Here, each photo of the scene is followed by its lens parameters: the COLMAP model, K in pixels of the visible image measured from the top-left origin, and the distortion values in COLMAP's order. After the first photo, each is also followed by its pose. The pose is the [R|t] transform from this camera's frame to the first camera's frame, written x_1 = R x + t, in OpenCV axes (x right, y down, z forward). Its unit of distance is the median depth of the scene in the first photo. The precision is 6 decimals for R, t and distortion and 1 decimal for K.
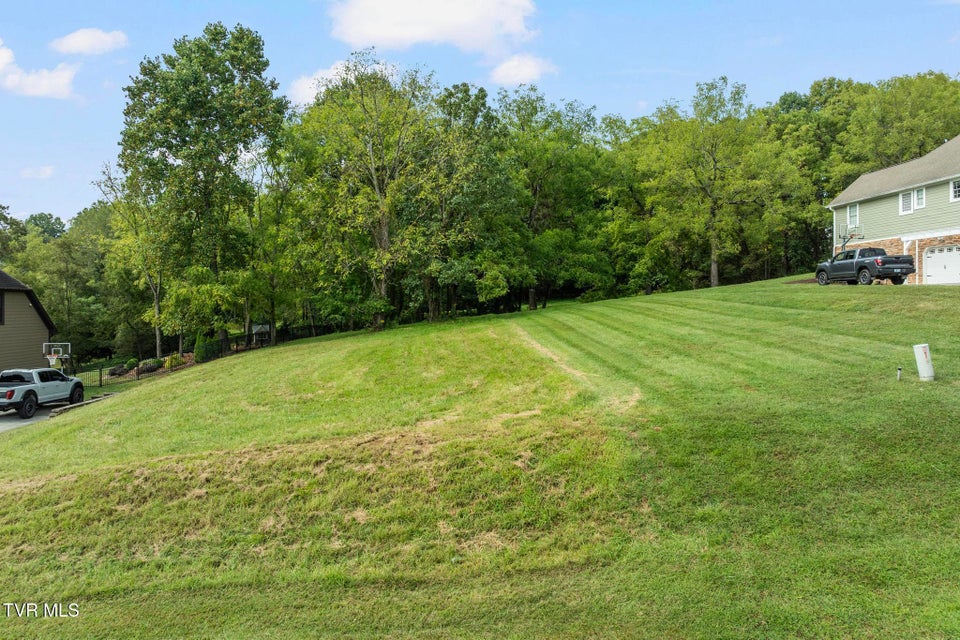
lens RADIAL K [[672.2, 0, 486.8], [0, 672.2, 317.2], [0, 0, 1]] dist [-0.033842, -0.002877]
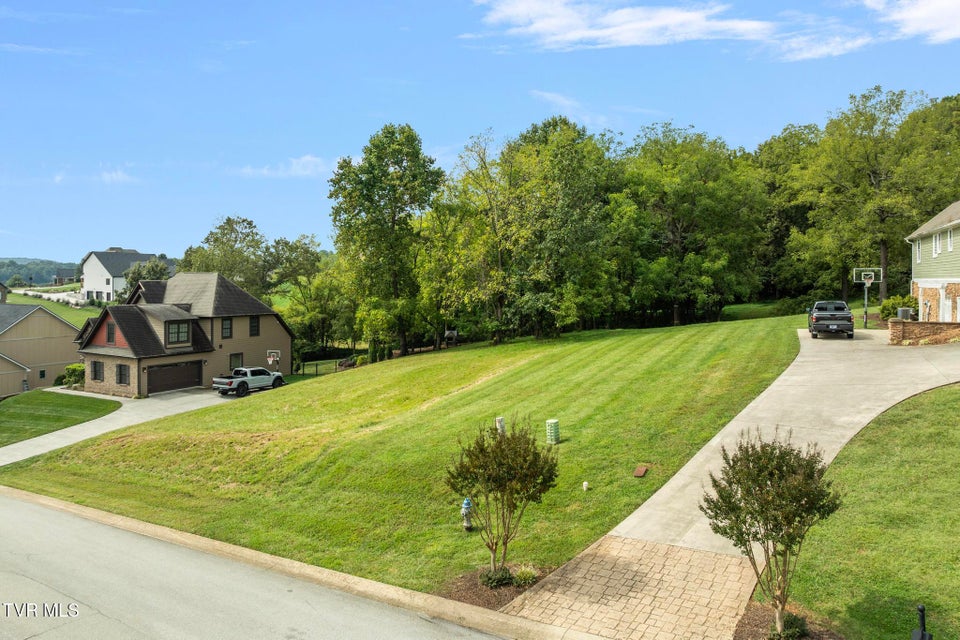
lens RADIAL K [[672.7, 0, 481.3], [0, 672.7, 285.5], [0, 0, 1]] dist [-0.036356, -0.003127]
pose [[0.868344, 0.006093, -0.495925, 0.660520], [-0.010207, 0.999932, -0.005586, -0.125494], [0.495858, 0.009913, 0.868347, -0.205562]]
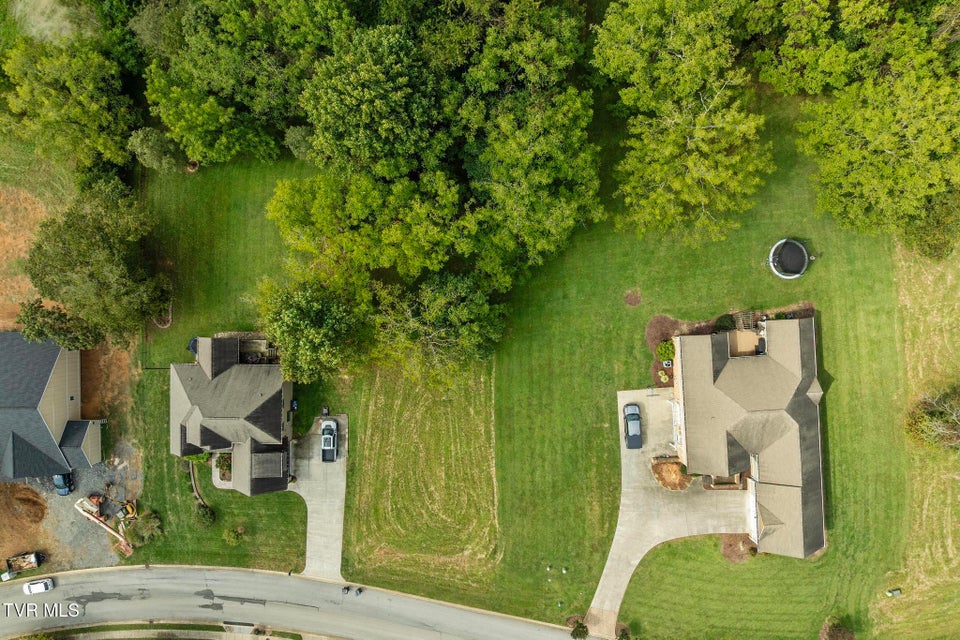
lens RADIAL K [[672.2, 0, 486.8], [0, 672.2, 317.2], [0, 0, 1]] dist [-0.033842, -0.002877]
pose [[0.999076, 0.038104, -0.019883, 0.064948], [0.019714, 0.004815, 0.999794, -2.779669], [0.038192, -0.999262, 0.004059, 1.495226]]
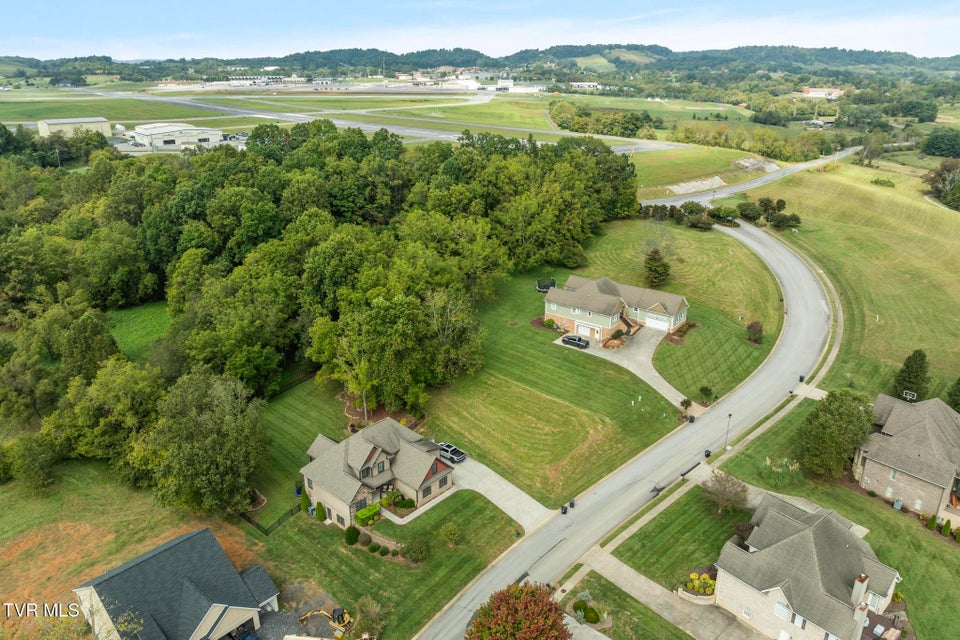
lens RADIAL K [[672.2, 0, 486.8], [0, 672.2, 317.2], [0, 0, 1]] dist [-0.033842, -0.002877]
pose [[0.684757, -0.258915, 0.681228, -2.674706], [0.012615, 0.938833, 0.344143, -1.717267], [-0.728663, -0.227060, 0.646138, -1.249760]]
